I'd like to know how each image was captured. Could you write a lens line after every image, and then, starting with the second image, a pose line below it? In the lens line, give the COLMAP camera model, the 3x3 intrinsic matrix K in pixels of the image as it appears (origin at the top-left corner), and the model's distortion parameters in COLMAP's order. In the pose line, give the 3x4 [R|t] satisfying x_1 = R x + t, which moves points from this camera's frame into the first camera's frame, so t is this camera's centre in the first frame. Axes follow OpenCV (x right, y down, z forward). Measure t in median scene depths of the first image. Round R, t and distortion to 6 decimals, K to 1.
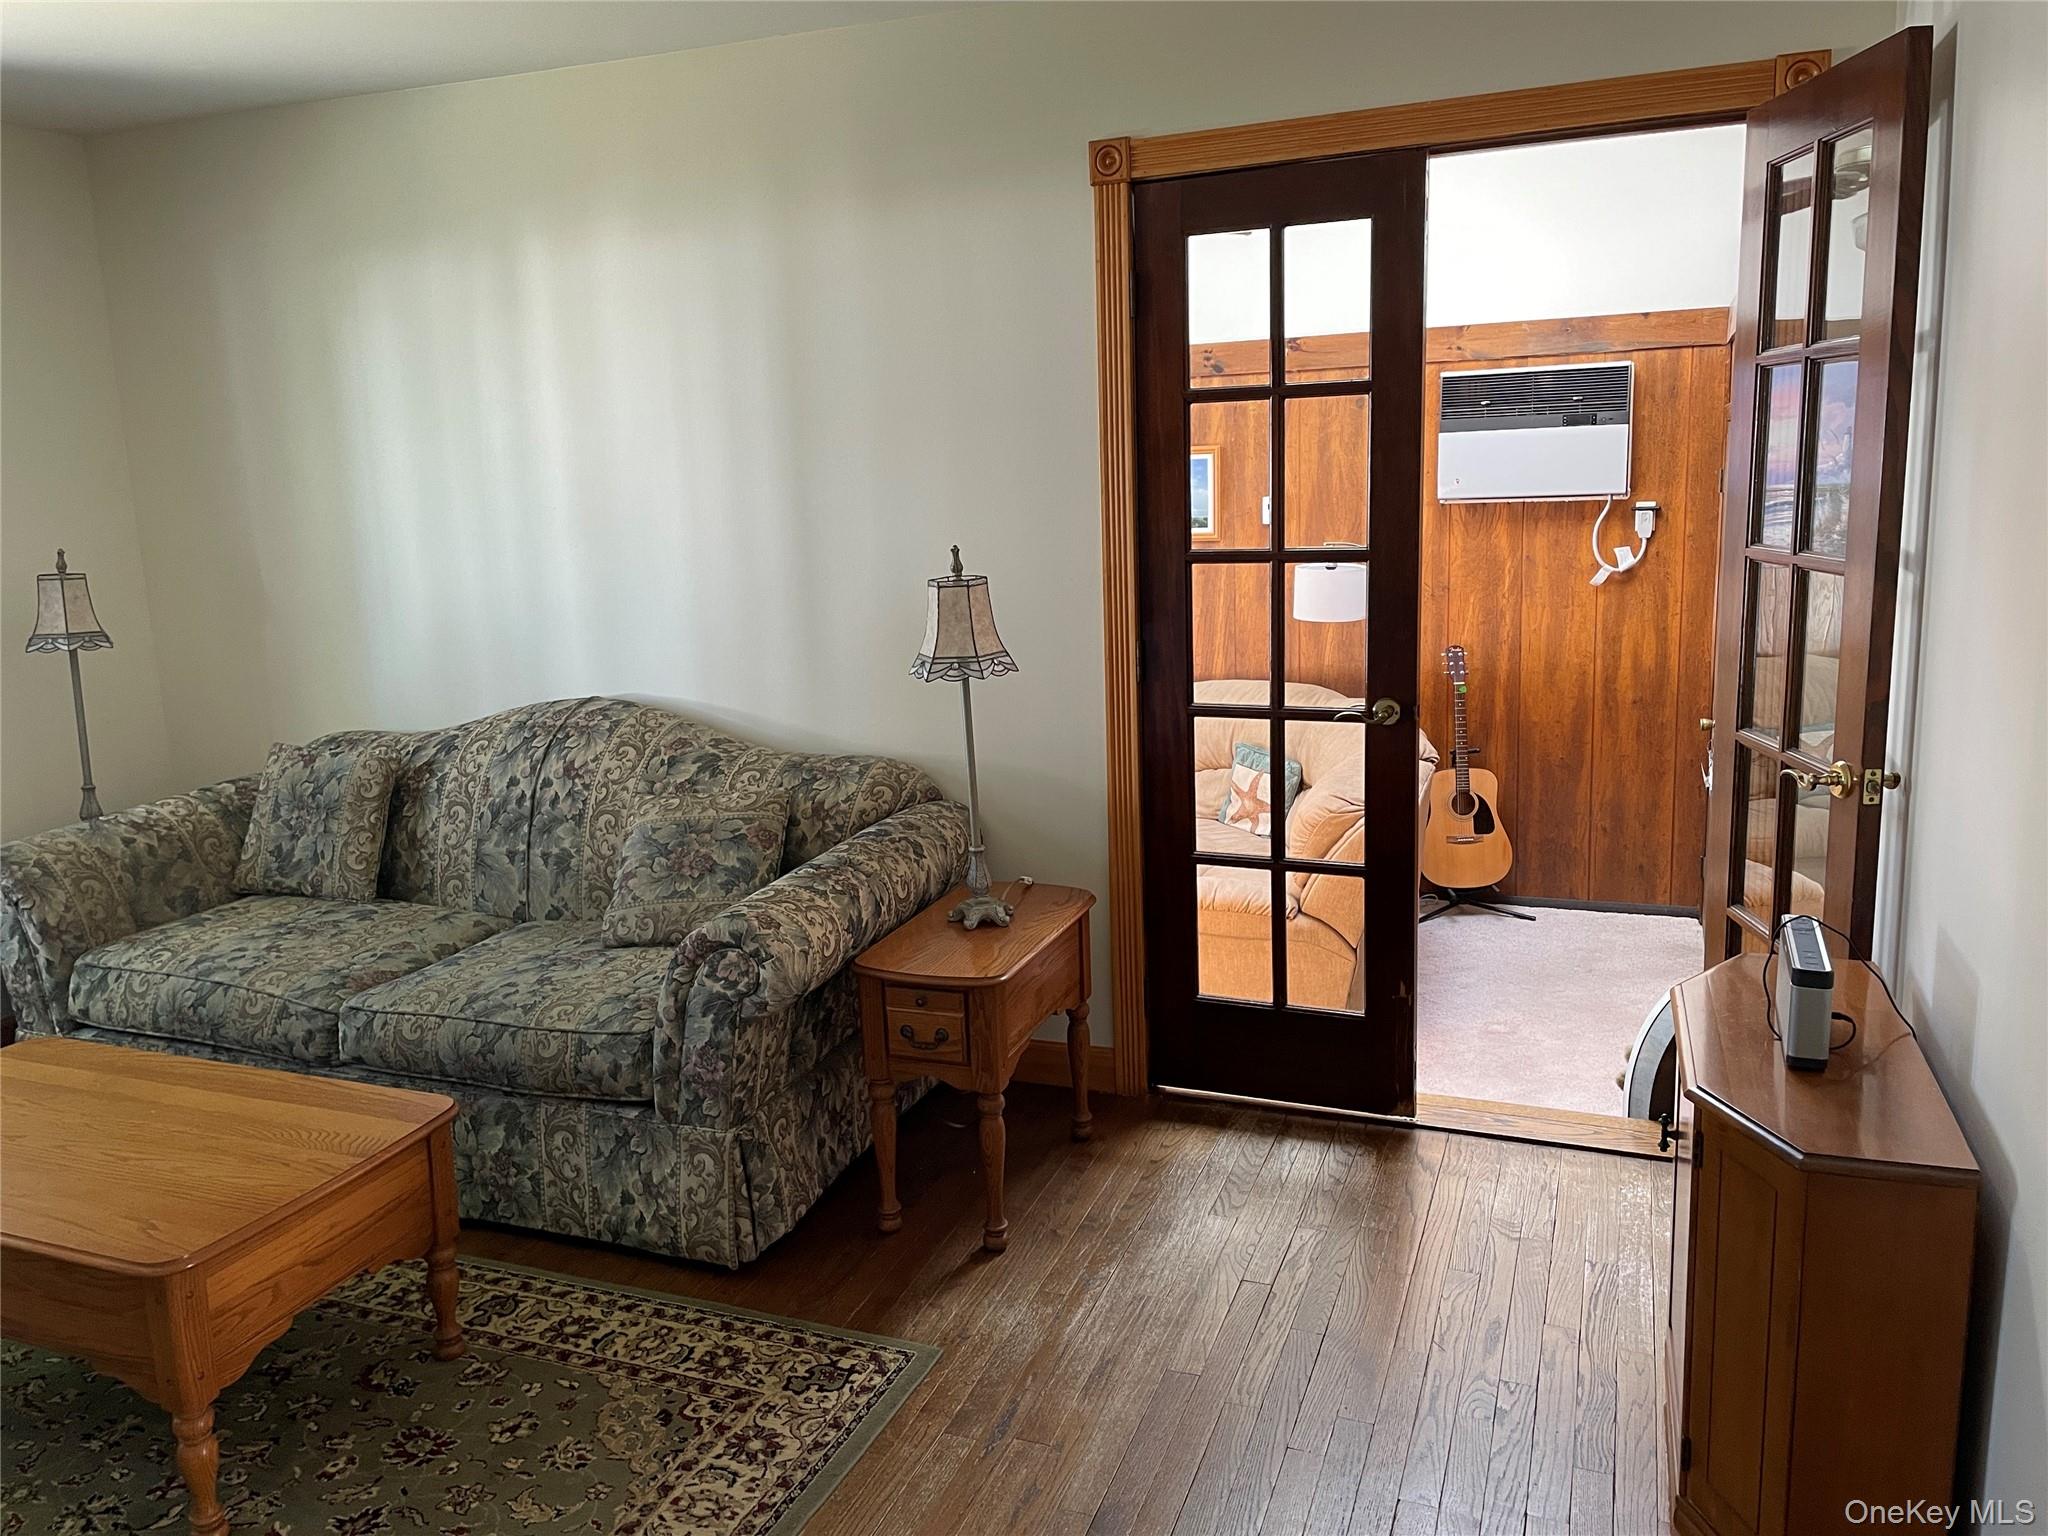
lens RADIAL K [[1545.3, 0, 997.6], [0, 1545.3, 753.9], [0, 0, 1]] dist [0.087521, -0.106158]
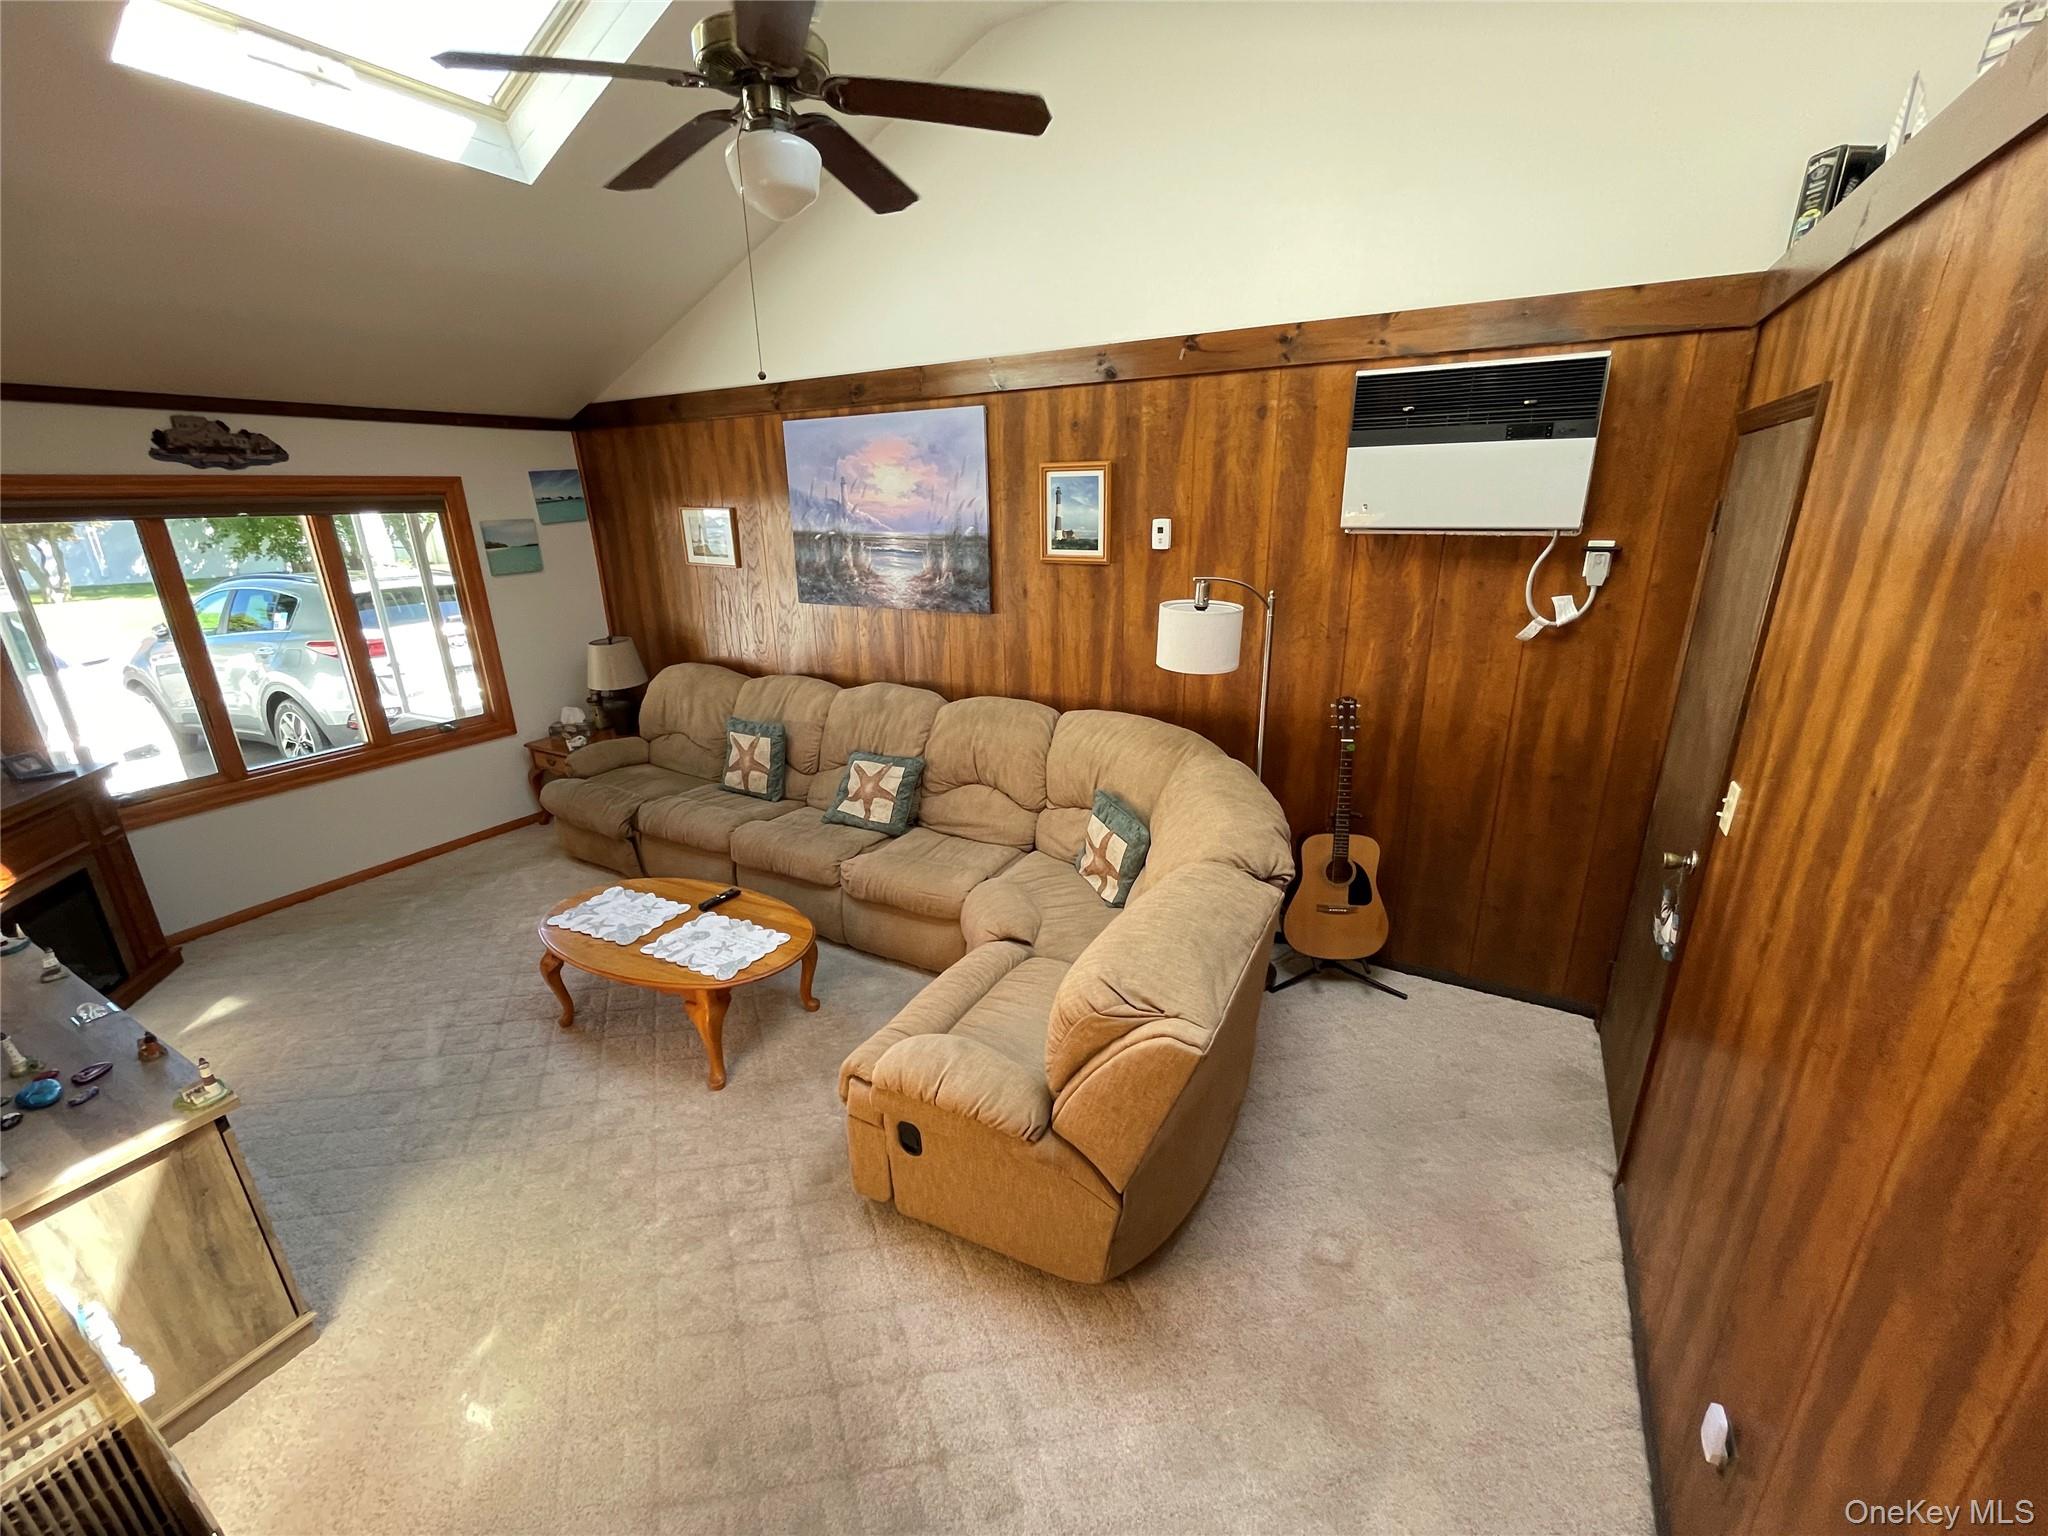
lens RADIAL K [[825.7, 0, 1022.0], [0, 825.7, 765.5], [0, 0, 1]] dist [-0.000833, -0.000683]
pose [[0.990540, 0.060179, -0.123326, 1.070416], [-0.042861, 0.989427, 0.138554, -0.555974], [0.130360, -0.131957, 0.982646, 3.181474]]
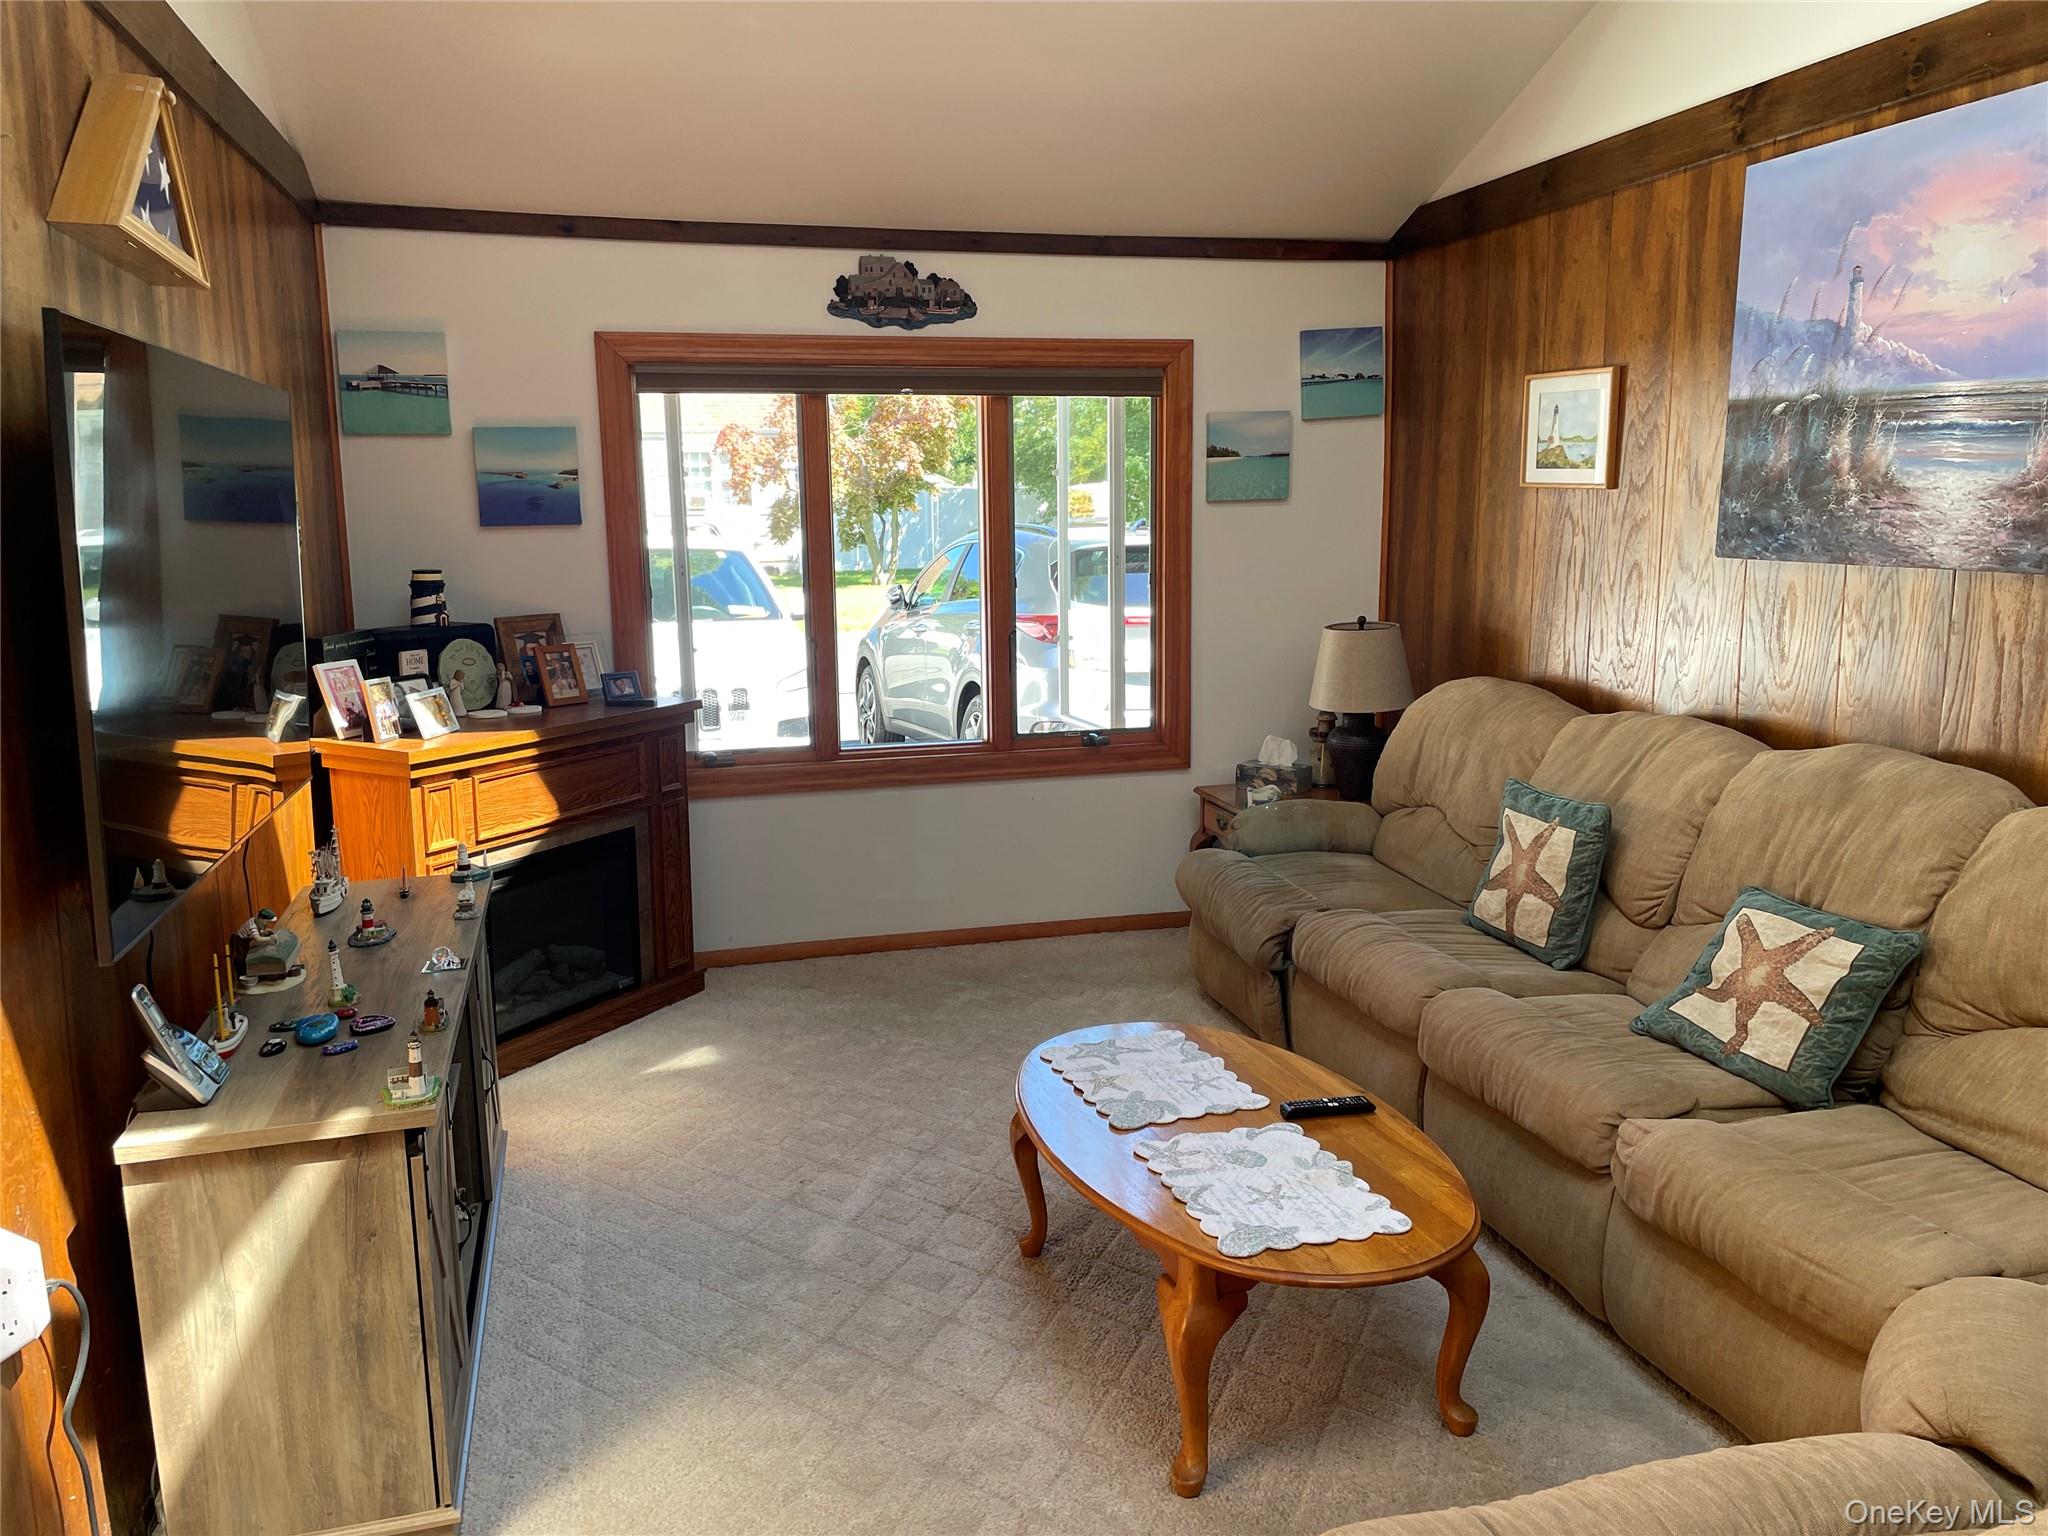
lens RADIAL K [[1545.3, 0, 1009.8], [0, 1545.3, 748.7], [0, 0, 1]] dist [0.087521, -0.106158]
pose [[0.593406, 0.158010, -0.789241, 1.336078], [-0.157296, 0.984401, 0.078816, -0.335214], [0.789384, 0.077375, 0.609004, 3.842035]]
